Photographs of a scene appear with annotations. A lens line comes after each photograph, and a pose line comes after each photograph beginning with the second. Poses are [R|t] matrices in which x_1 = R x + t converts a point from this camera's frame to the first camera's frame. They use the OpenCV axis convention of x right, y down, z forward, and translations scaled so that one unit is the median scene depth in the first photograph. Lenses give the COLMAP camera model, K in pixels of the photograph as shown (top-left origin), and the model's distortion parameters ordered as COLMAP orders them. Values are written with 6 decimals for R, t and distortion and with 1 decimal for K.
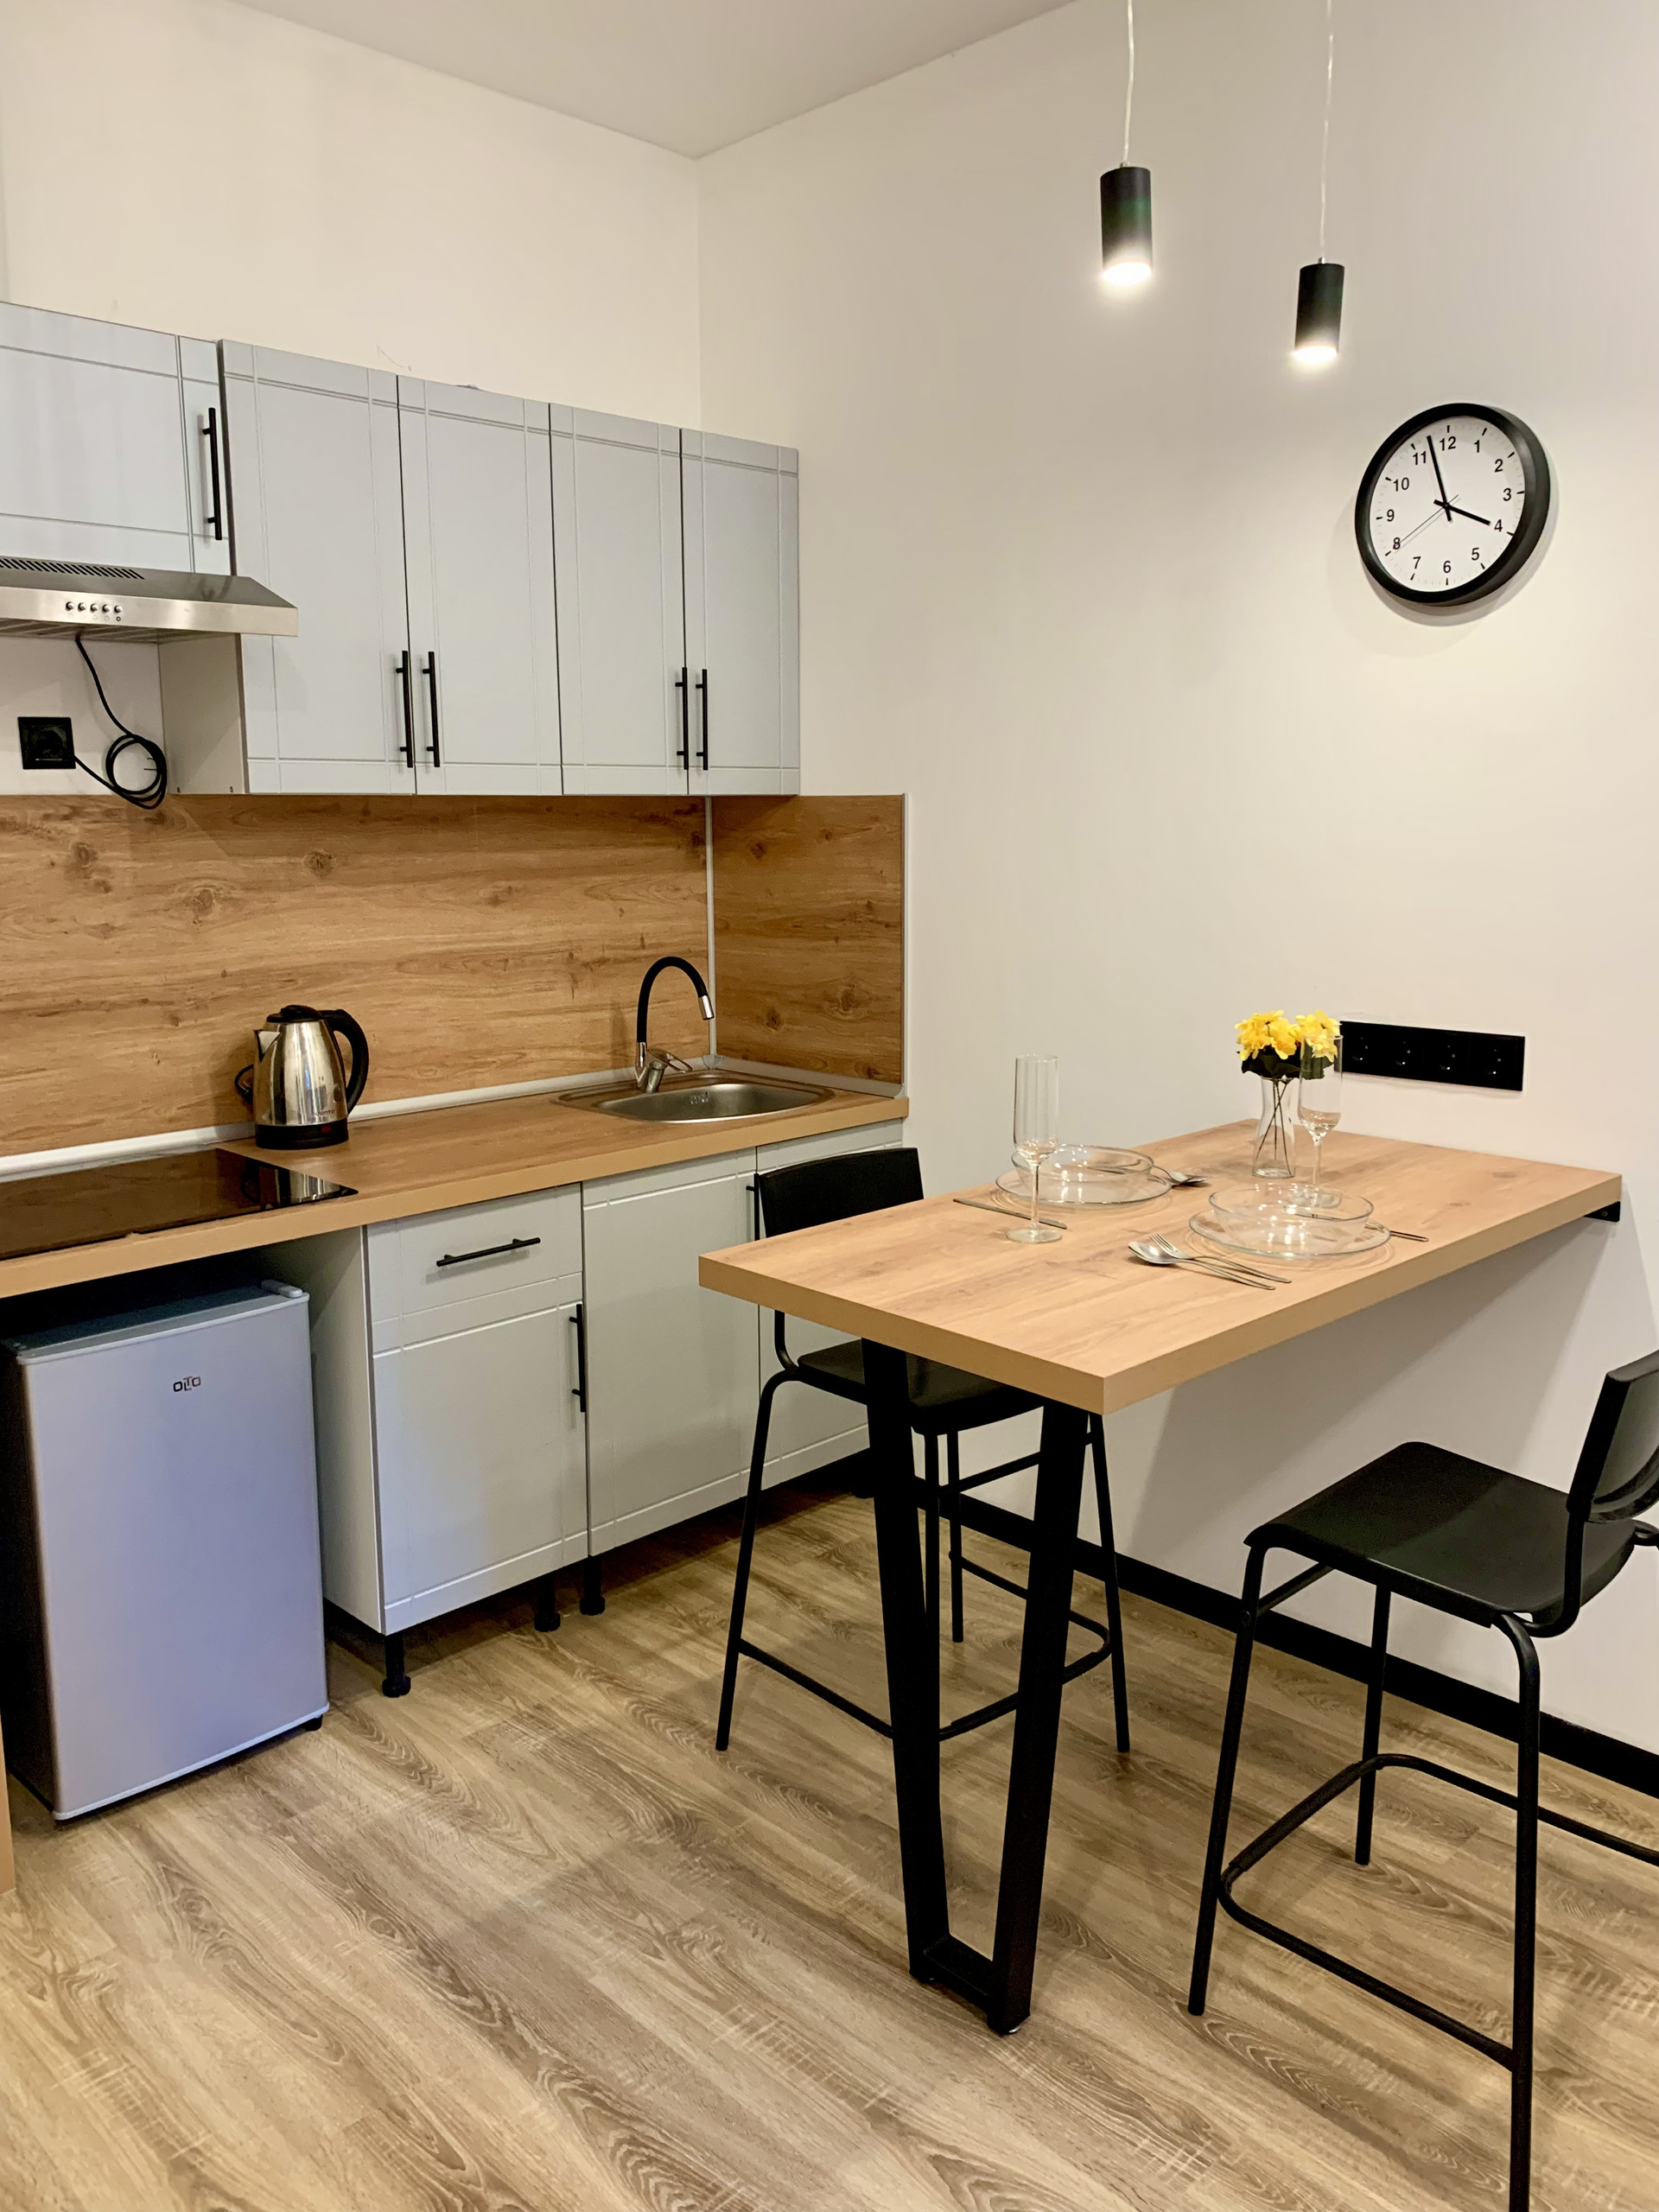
lens RADIAL K [[1712.0, 0, 851.3], [0, 1712.0, 1107.8], [0, 0, 1]] dist [0.048354, -0.057461]
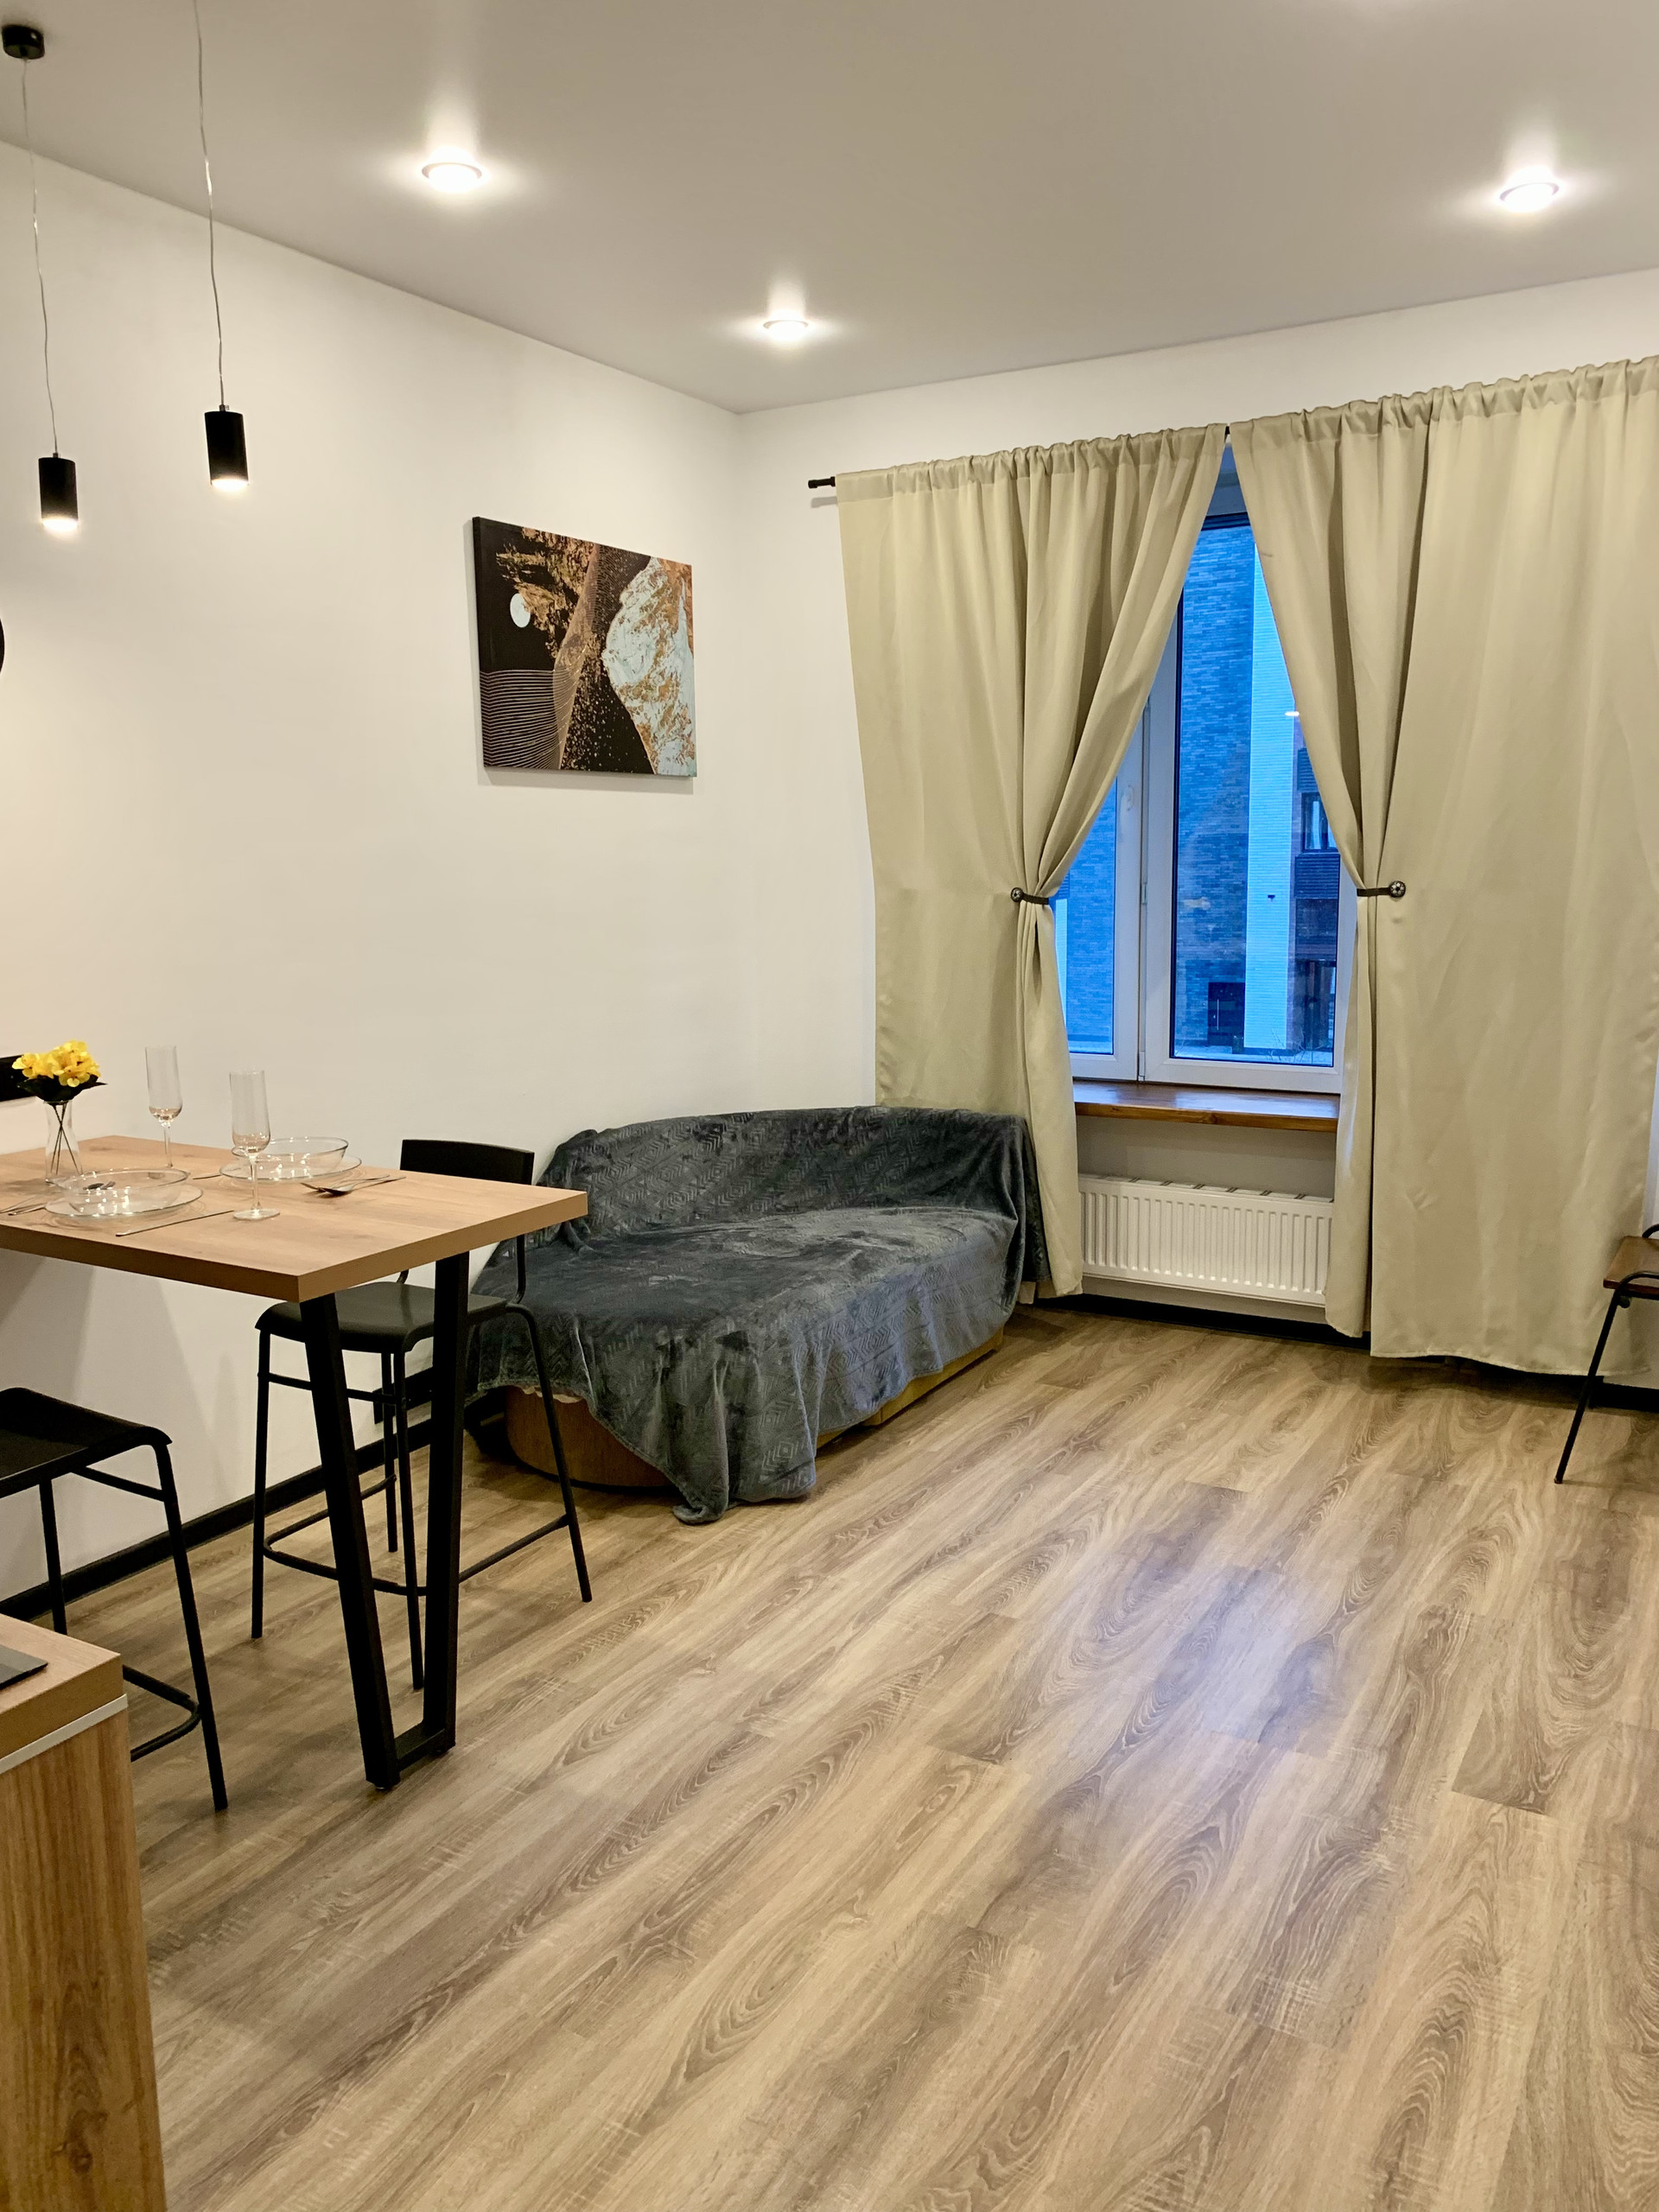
lens RADIAL K [[1712.0, 0, 819.0], [0, 1712.0, 1126.9], [0, 0, 1]] dist [0.048354, -0.057461]
pose [[-0.257408, -0.155022, 0.953787, -0.866477], [0.186837, 0.960437, 0.206527, -0.124142], [-0.948068, 0.231364, -0.218260, 0.632913]]
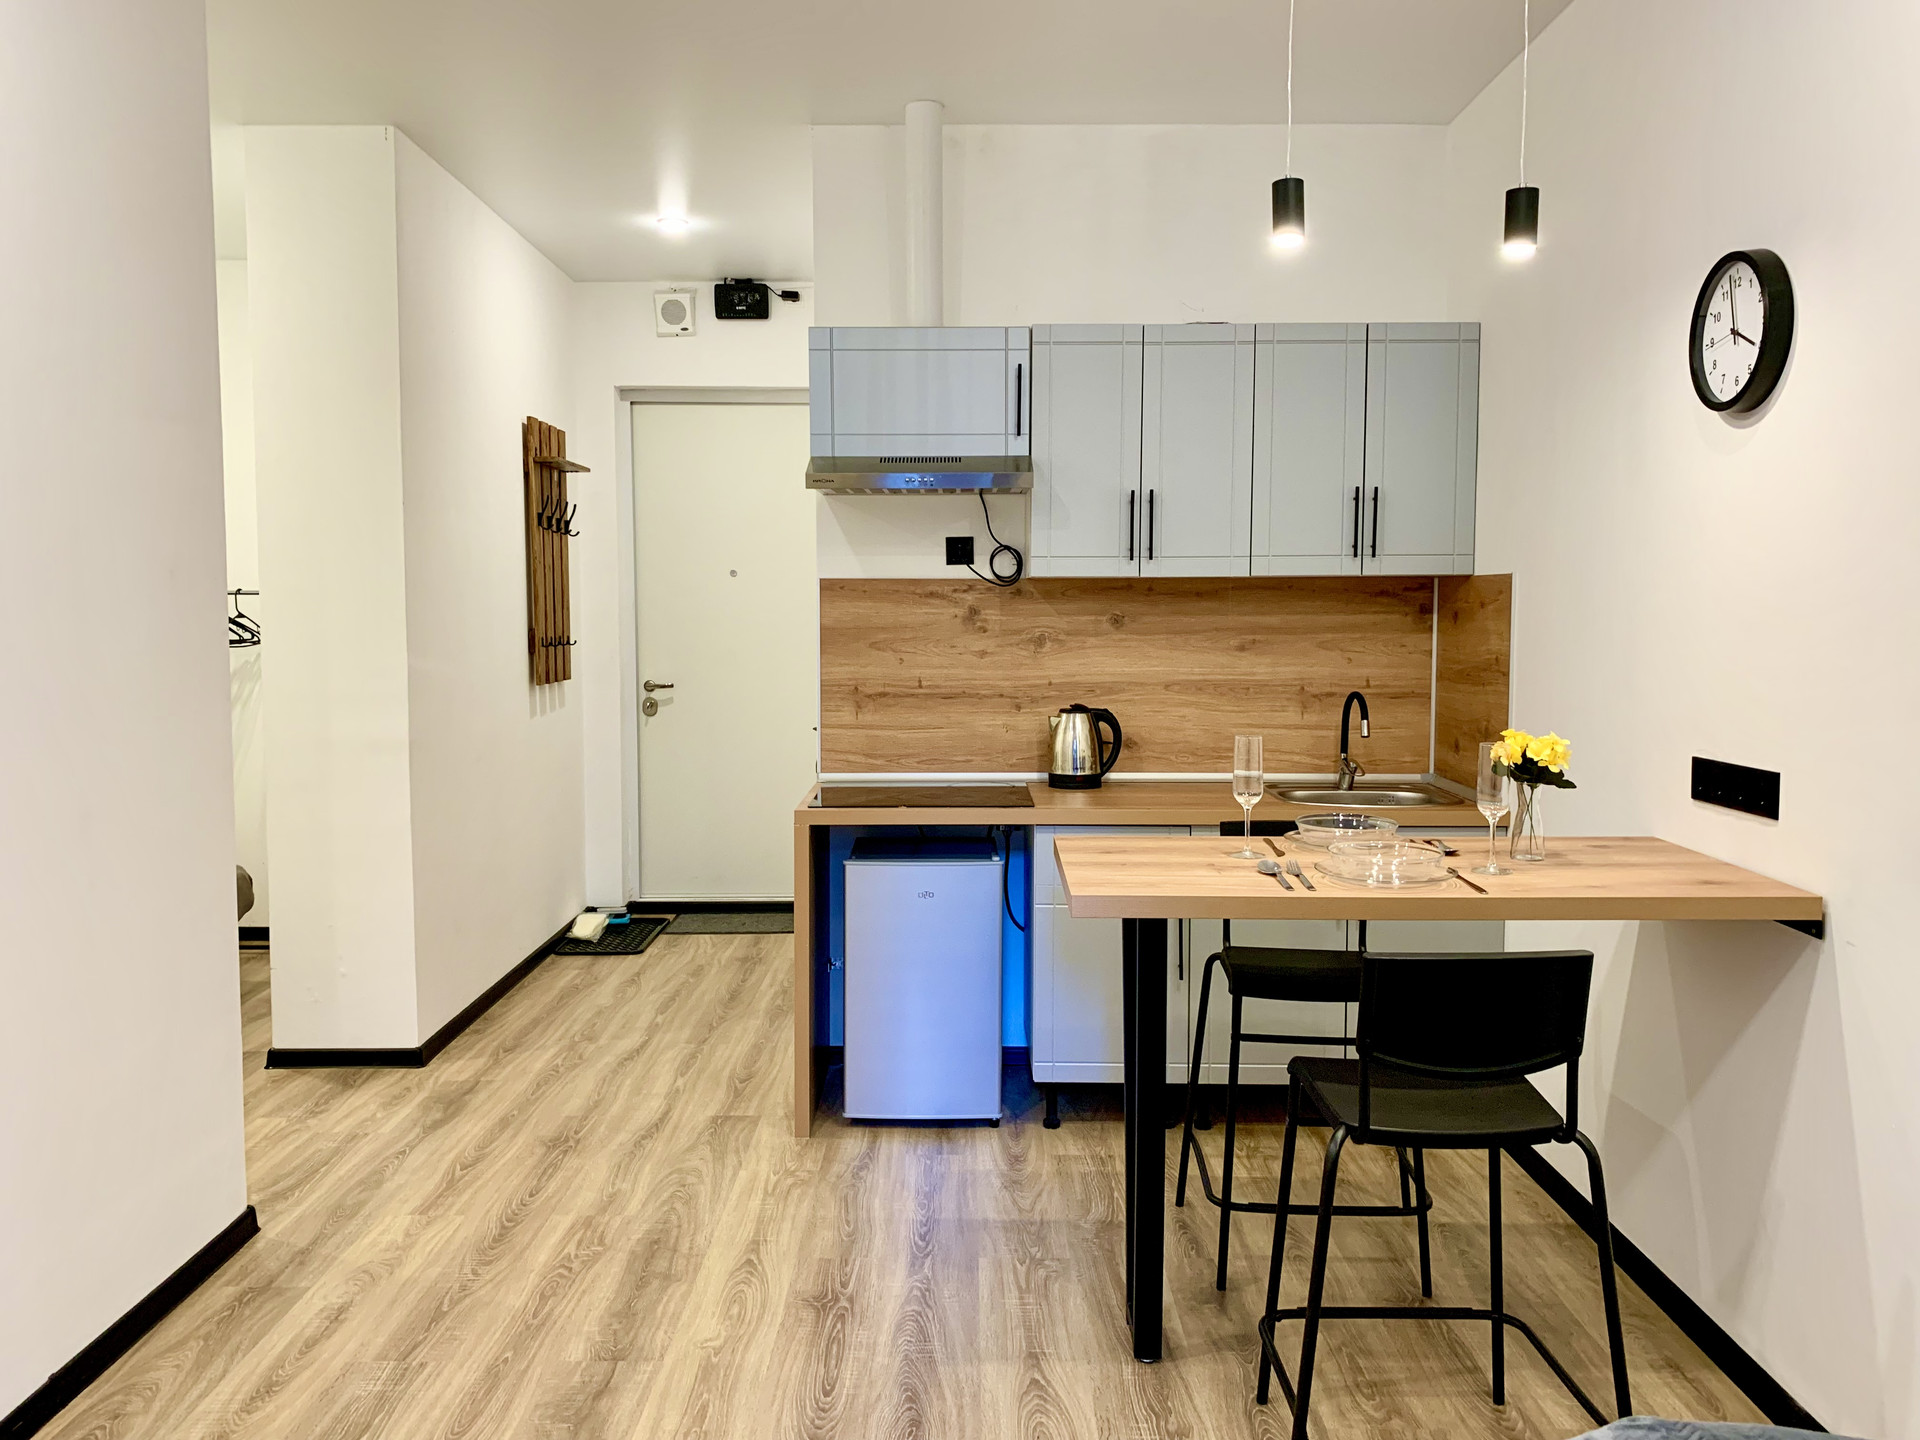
lens RADIAL K [[1486.0, 0, 928.9], [0, 1486.0, 724.0], [0, 0, 1]] dist [0.048354, -0.057461]
pose [[0.694974, 0.061841, -0.716371, 0.616606], [-0.129135, 0.990830, -0.039744, 0.035398], [0.707344, 0.120129, 0.696587, -0.092353]]
